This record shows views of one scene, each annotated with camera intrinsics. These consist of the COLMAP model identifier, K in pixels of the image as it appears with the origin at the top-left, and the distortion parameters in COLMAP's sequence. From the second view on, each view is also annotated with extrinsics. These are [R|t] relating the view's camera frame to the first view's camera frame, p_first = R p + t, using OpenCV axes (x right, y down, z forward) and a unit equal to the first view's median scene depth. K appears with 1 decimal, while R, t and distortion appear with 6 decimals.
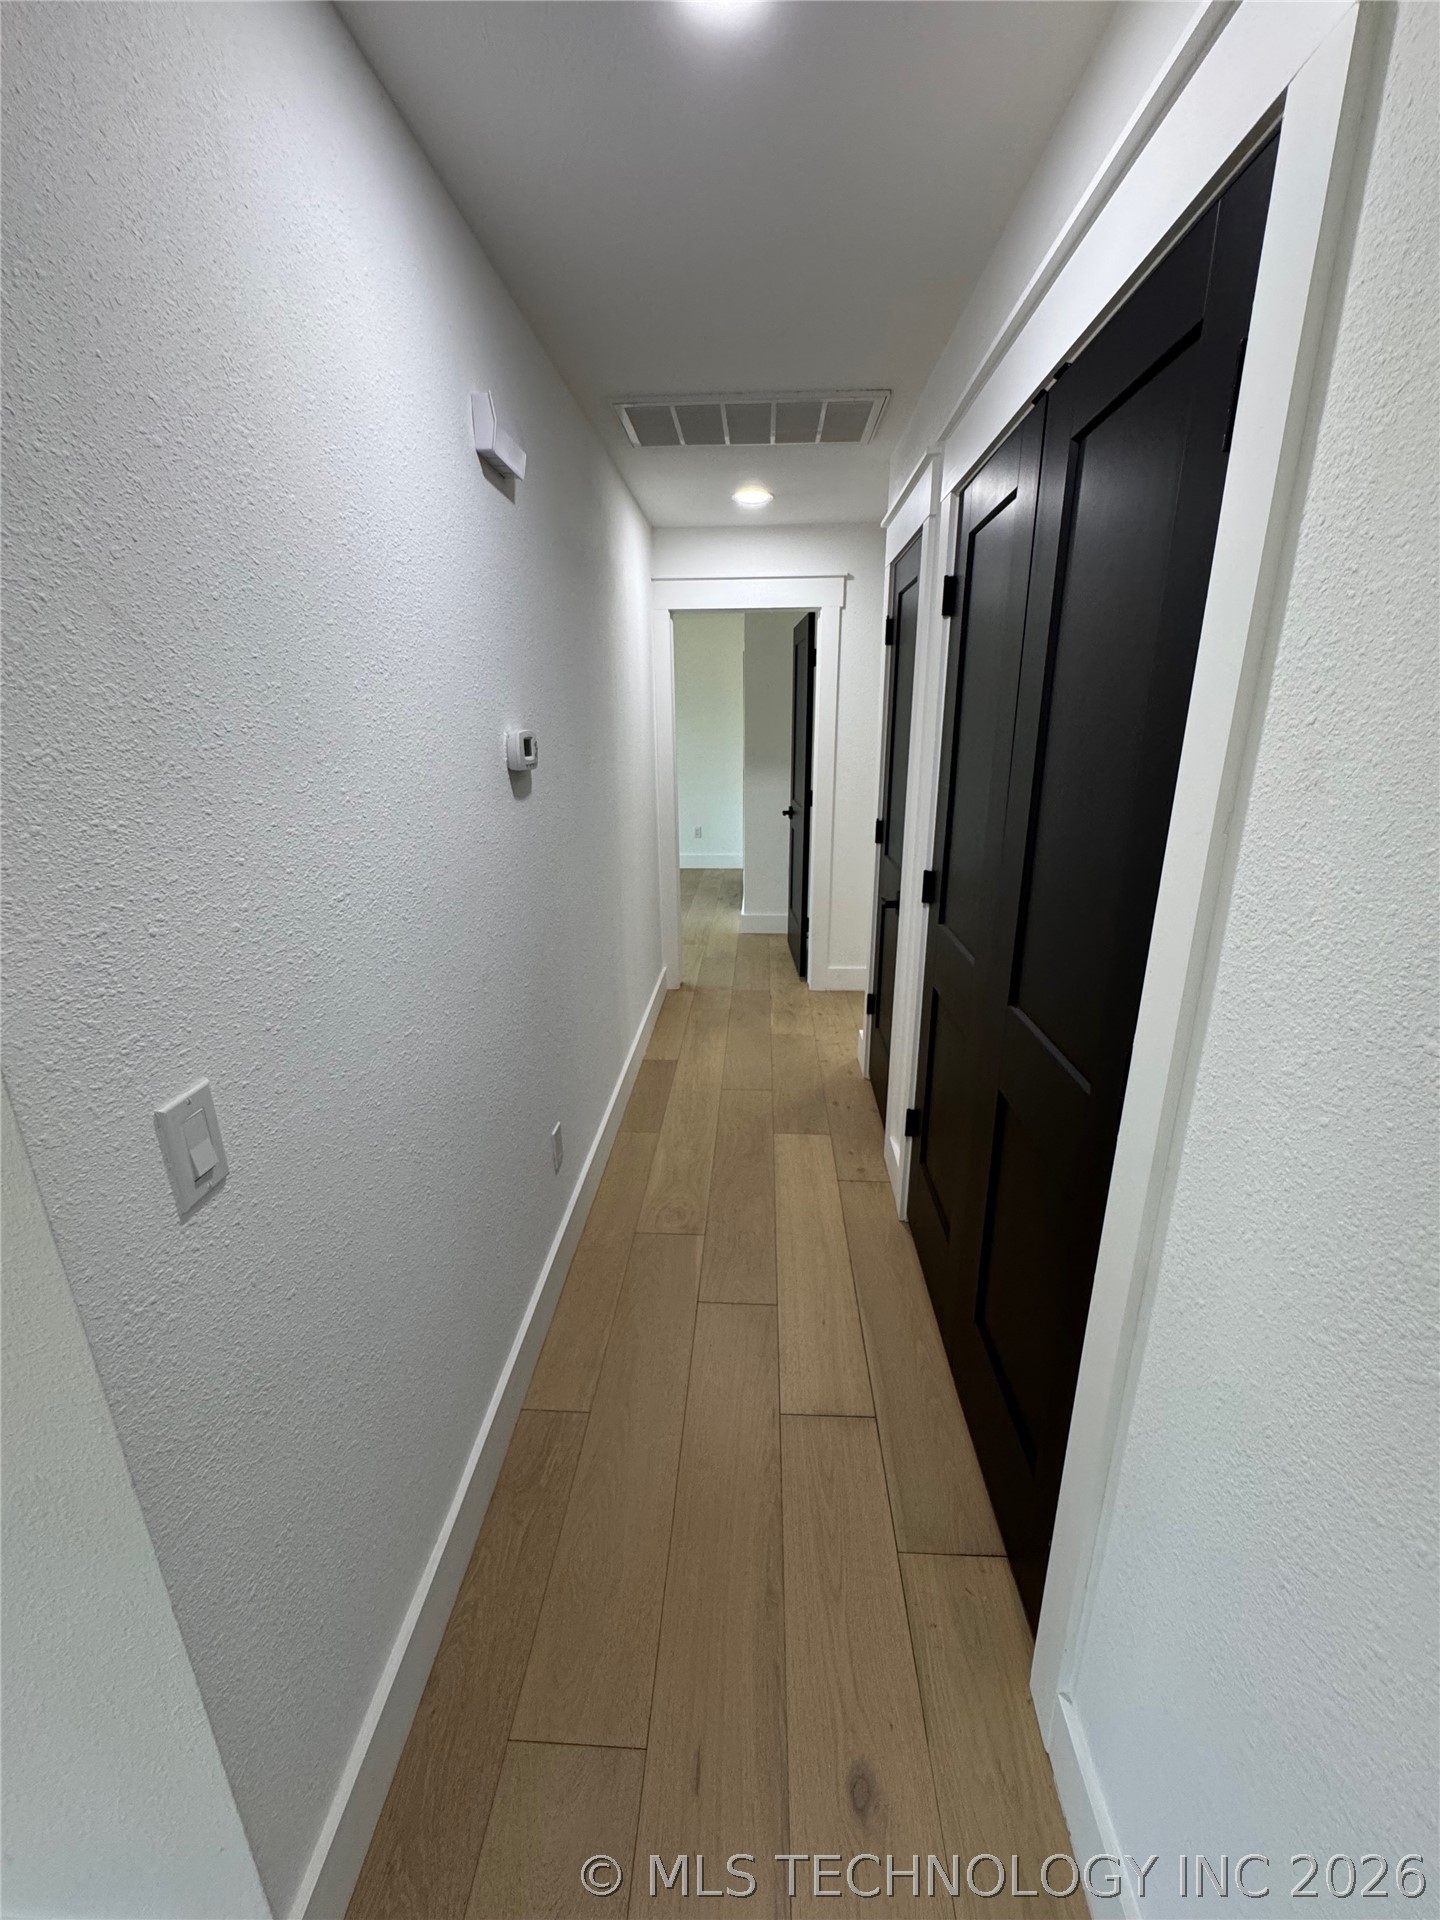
lens RADIAL K [[764.4, 0, 716.3], [0, 764.4, 955.9], [0, 0, 1]] dist [-0.002137, -0.000071]
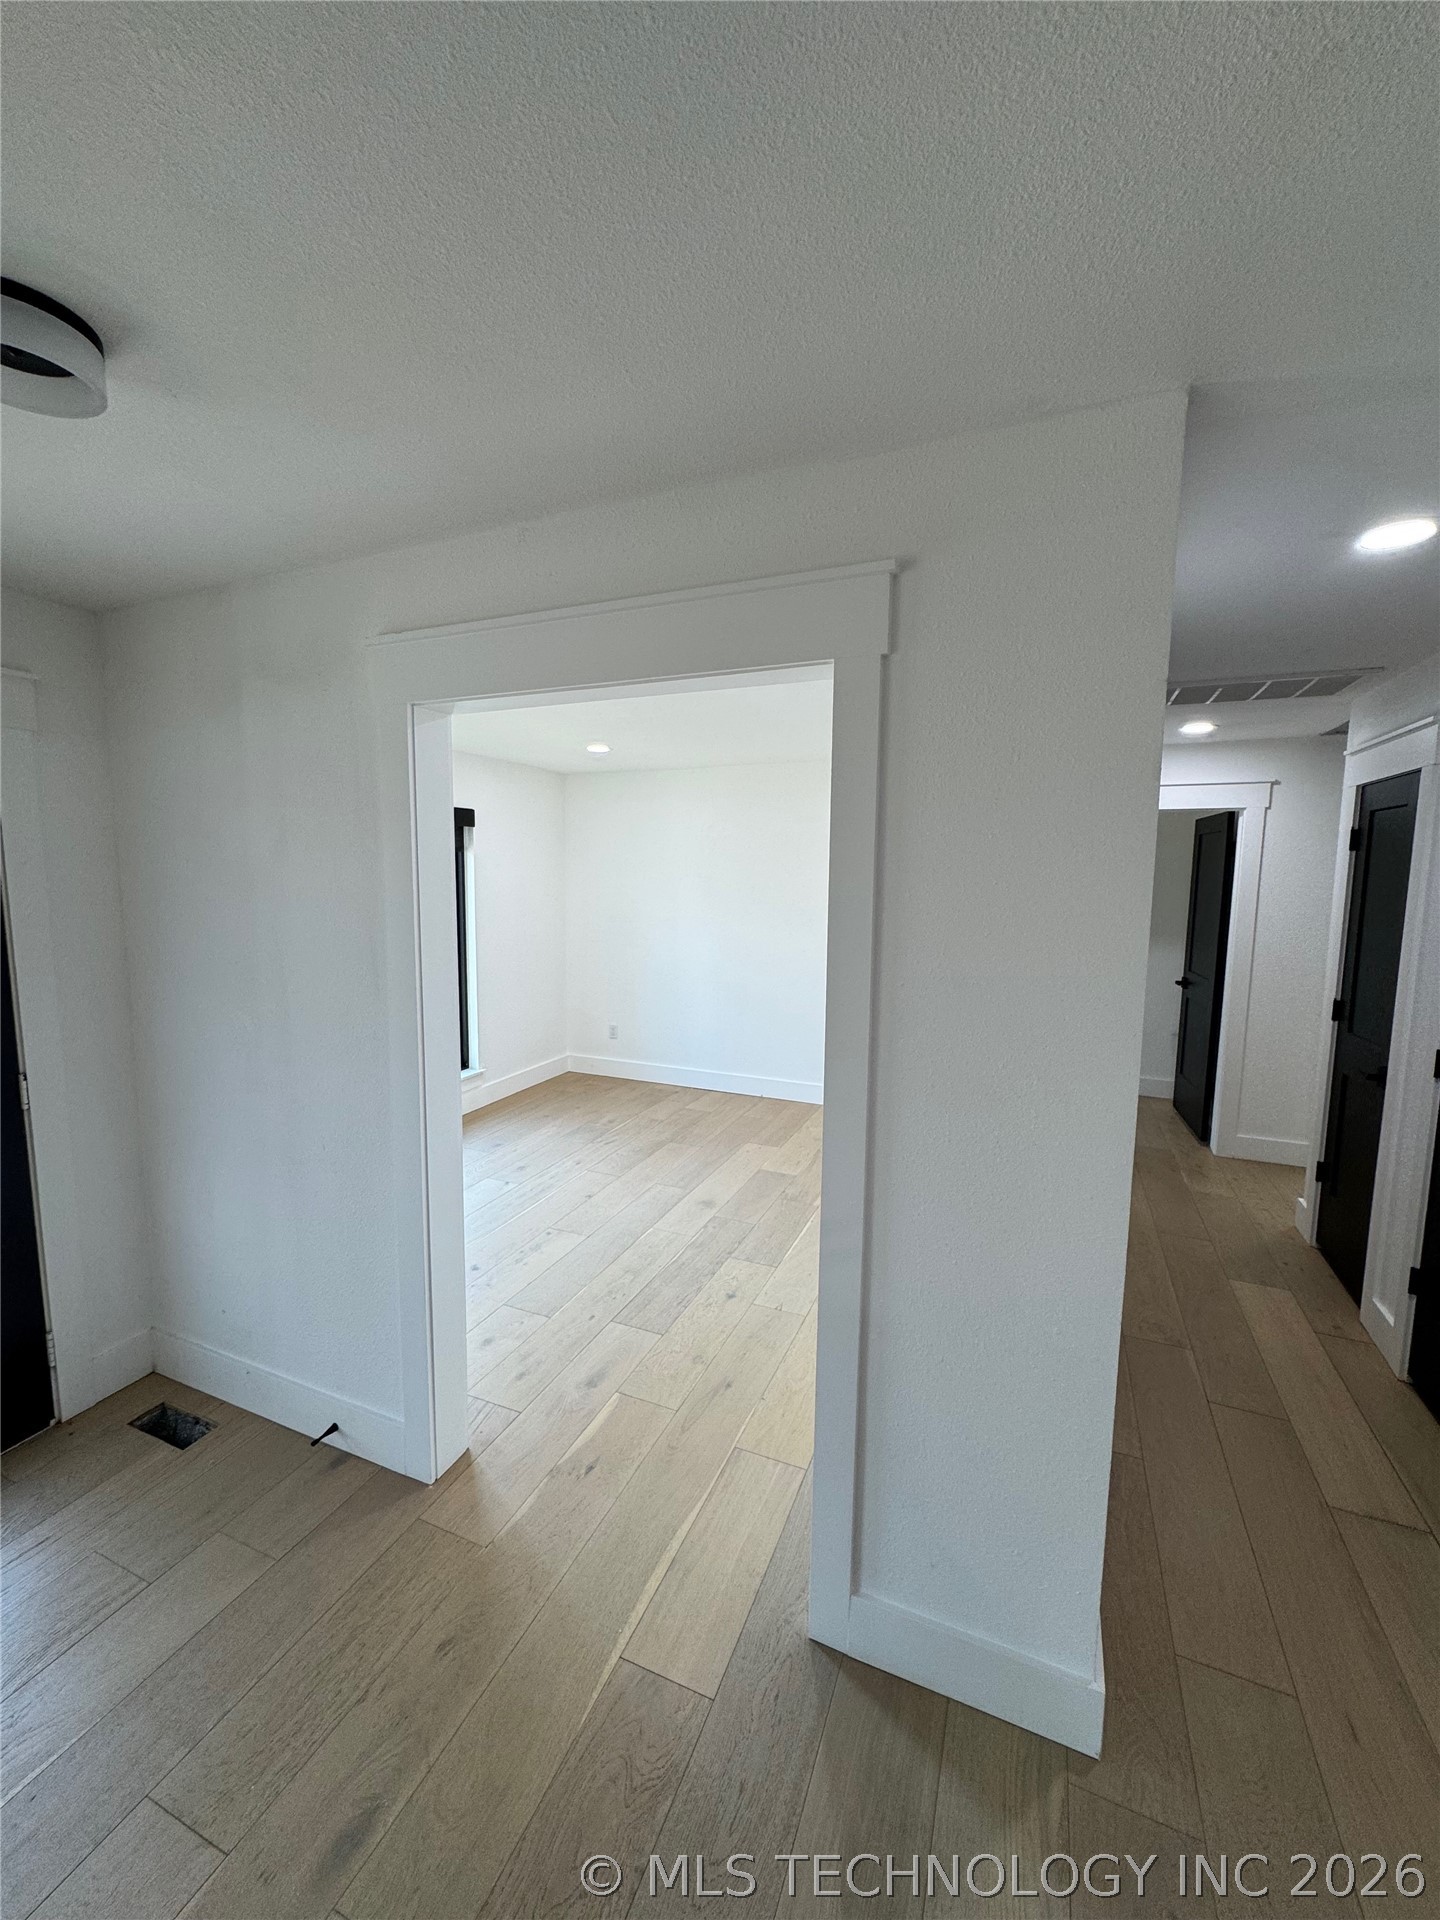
lens RADIAL K [[764.4, 0, 723.3], [0, 764.4, 954.3], [0, 0, 1]] dist [-0.002137, -0.000071]
pose [[0.943455, 0.058517, -0.326294, -0.240583], [-0.120099, 0.977765, -0.171907, 0.048054], [0.308979, 0.201374, 0.929506, -0.279813]]
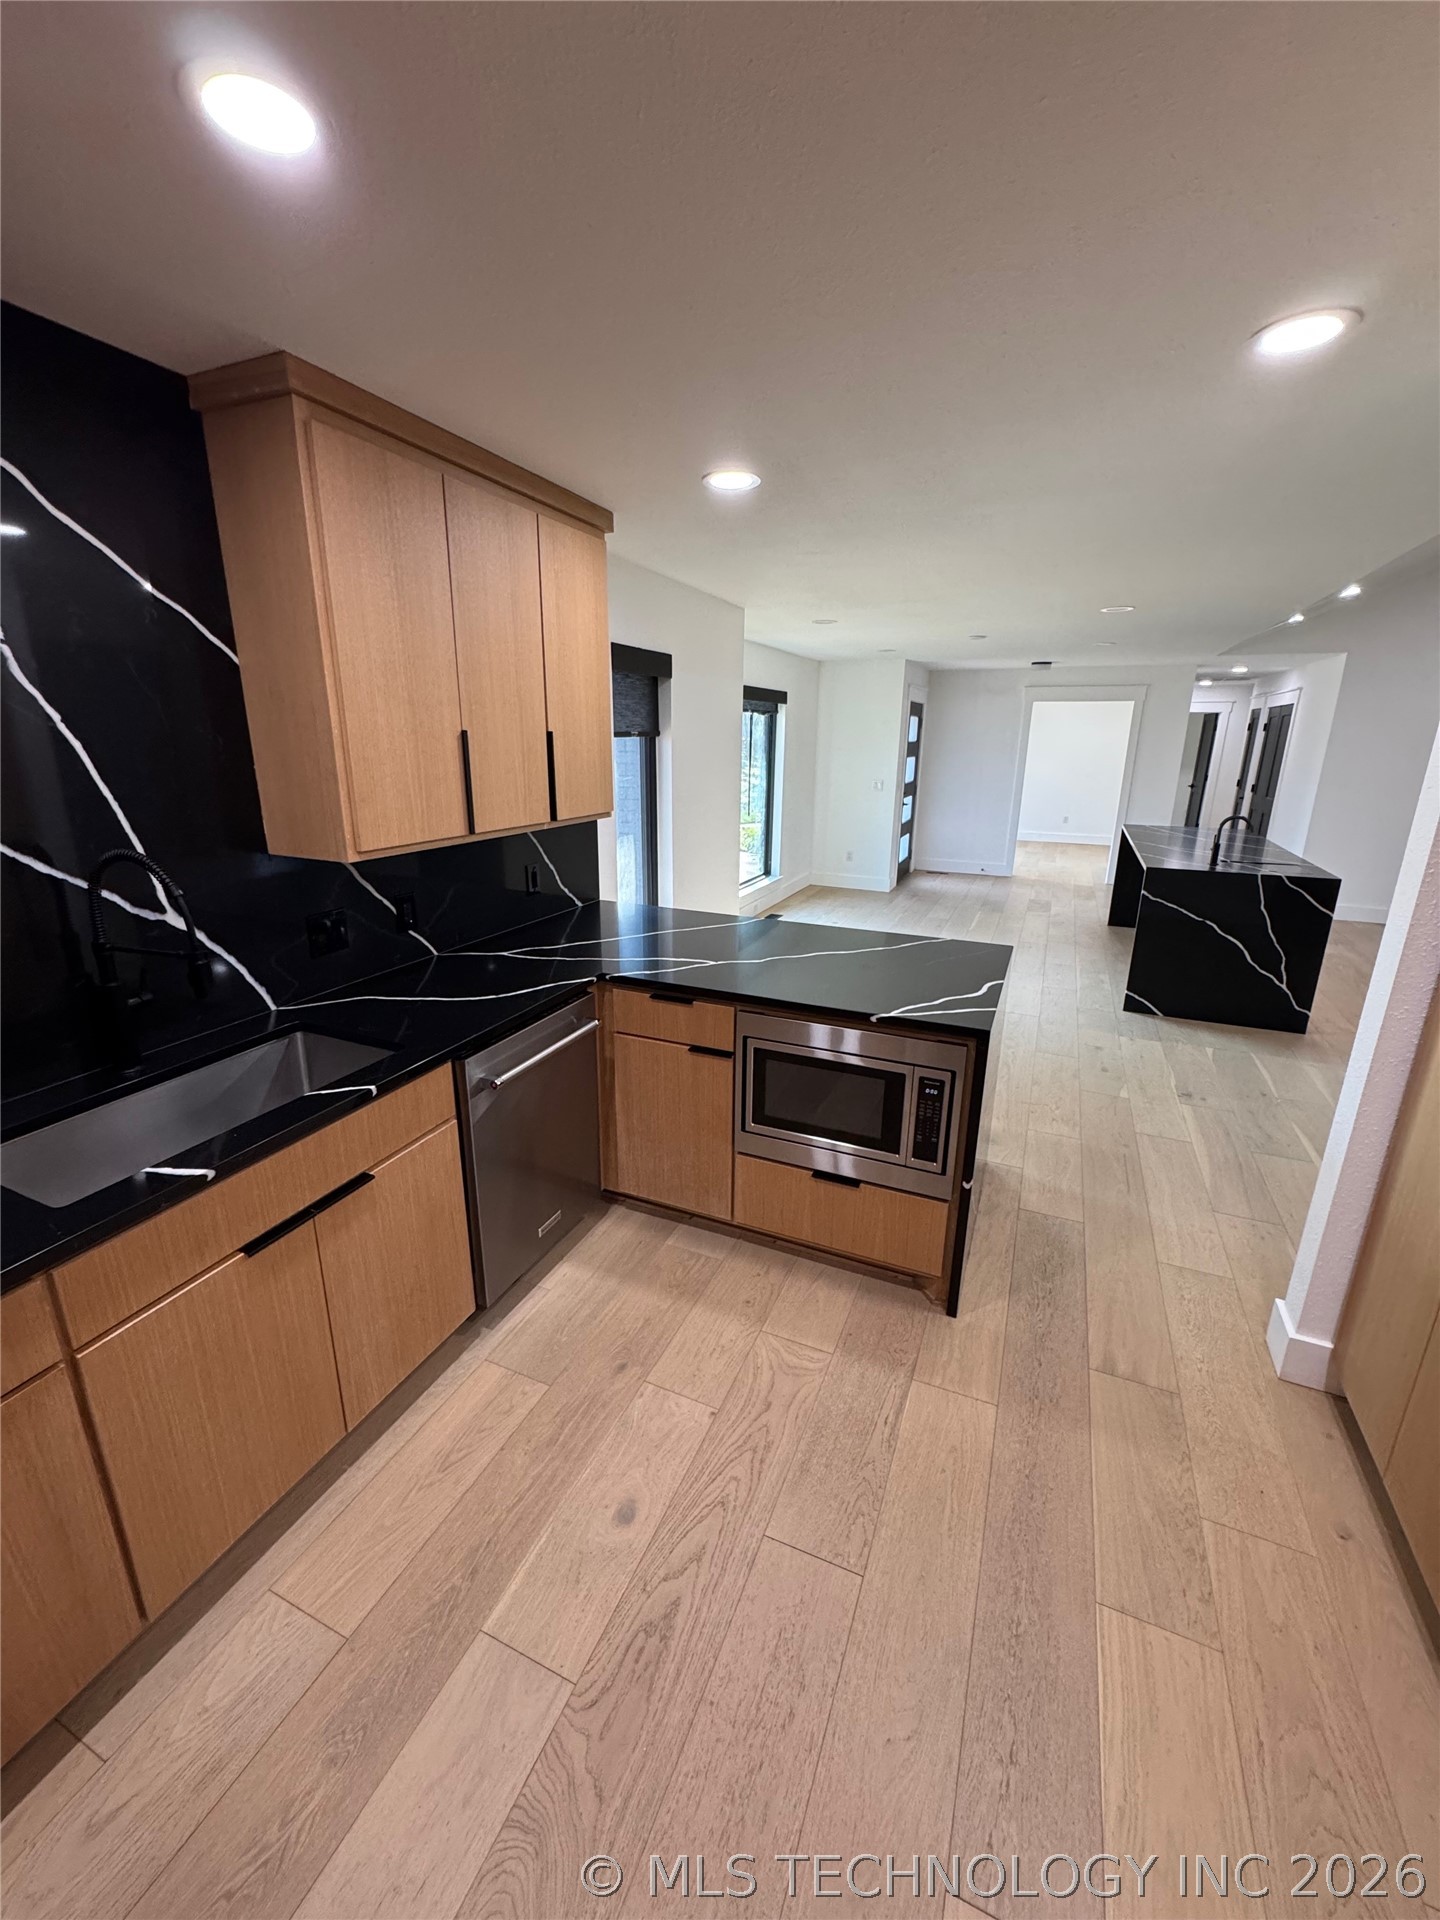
lens RADIAL K [[764.4, 0, 725.5], [0, 764.4, 962.0], [0, 0, 1]] dist [-0.002137, -0.000071]
pose [[0.940386, 0.117963, -0.318995, -0.700371], [-0.121768, 0.992526, 0.008062, 0.811832], [0.317562, 0.031262, 0.947722, -2.711599]]
